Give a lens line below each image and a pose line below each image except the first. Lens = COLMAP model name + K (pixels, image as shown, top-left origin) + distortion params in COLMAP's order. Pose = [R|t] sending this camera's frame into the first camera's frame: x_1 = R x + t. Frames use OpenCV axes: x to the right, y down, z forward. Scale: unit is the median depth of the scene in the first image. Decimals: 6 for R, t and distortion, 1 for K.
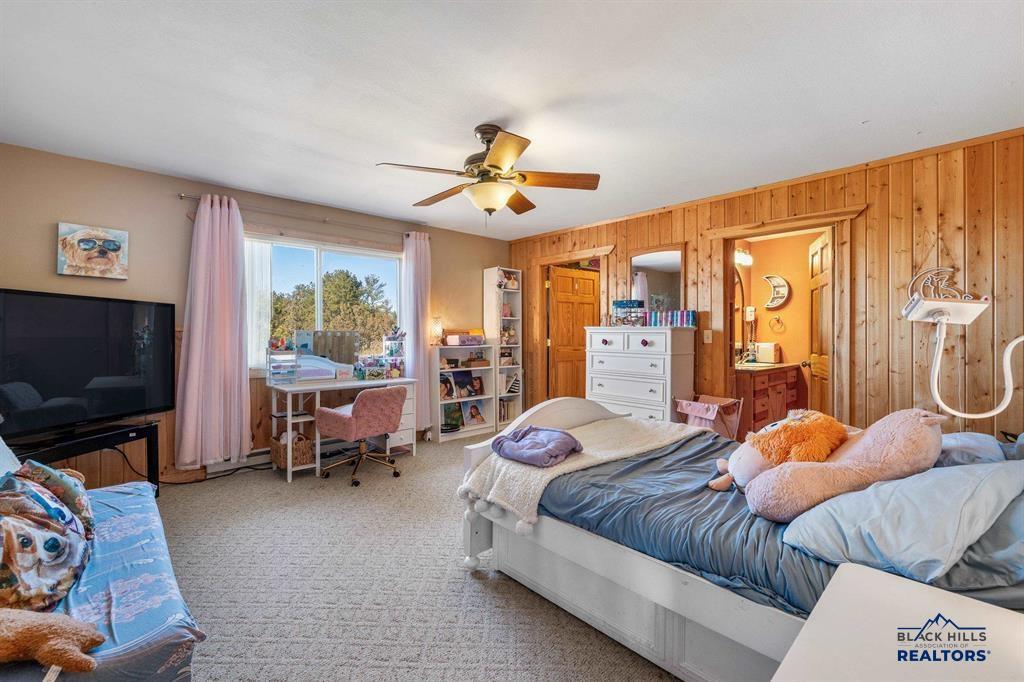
lens RADIAL K [[444.7, 0, 510.8], [0, 444.7, 338.2], [0, 0, 1]] dist [-0.004700, -0.000410]
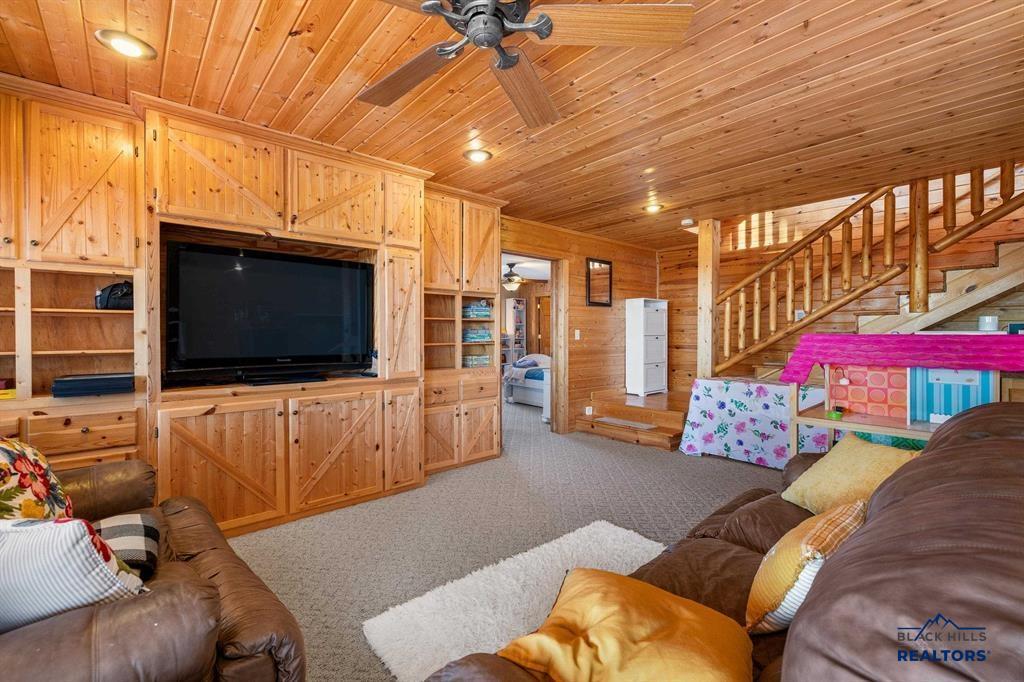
lens RADIAL K [[444.7, 0, 513.4], [0, 444.7, 337.4], [0, 0, 1]] dist [-0.004700, -0.000410]
pose [[0.999630, -0.003642, -0.026963, 0.023251], [0.003822, 0.999971, 0.006621, 0.001057], [0.026938, -0.006721, 0.999614, -0.955392]]
